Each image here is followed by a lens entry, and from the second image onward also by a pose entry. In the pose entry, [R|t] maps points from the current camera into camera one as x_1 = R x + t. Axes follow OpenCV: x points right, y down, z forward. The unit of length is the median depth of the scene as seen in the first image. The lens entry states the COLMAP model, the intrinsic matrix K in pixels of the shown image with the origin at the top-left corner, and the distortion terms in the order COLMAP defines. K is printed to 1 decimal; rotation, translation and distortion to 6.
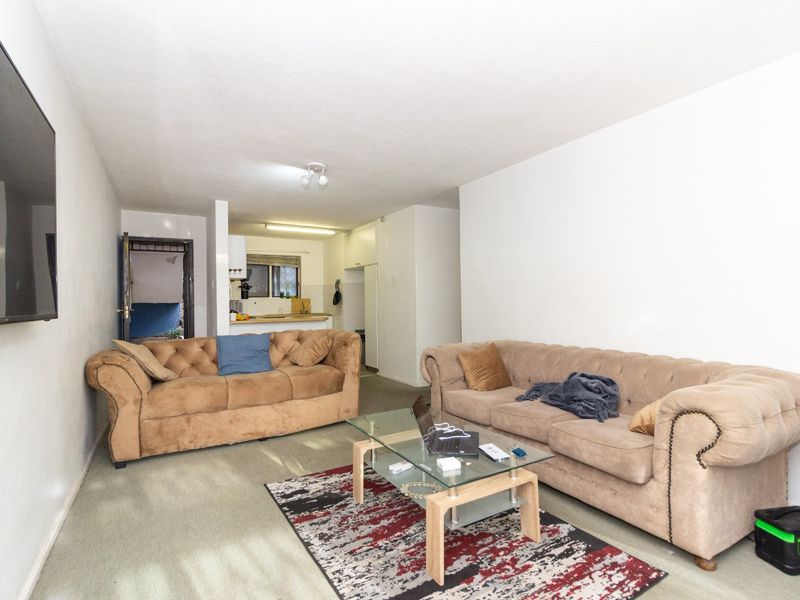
lens RADIAL K [[416.0, 0, 402.4], [0, 416.0, 303.7], [0, 0, 1]] dist [-0.031109, 0.014268]
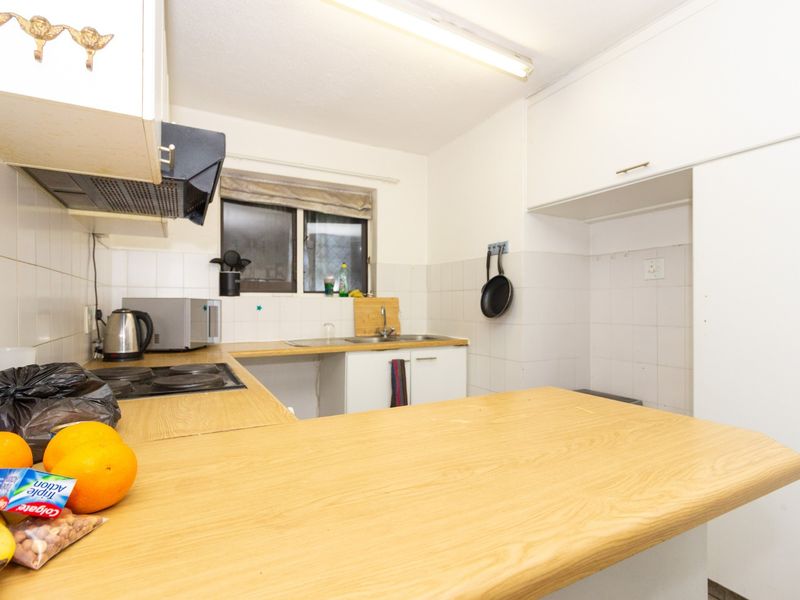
lens RADIAL K [[416.0, 0, 402.4], [0, 416.0, 303.7], [0, 0, 1]] dist [-0.031109, 0.014268]
pose [[0.999204, 0.011474, -0.038218, -0.213258], [-0.011732, 0.999910, -0.006527, -0.004298], [0.038140, 0.006970, 0.999248, 0.634149]]
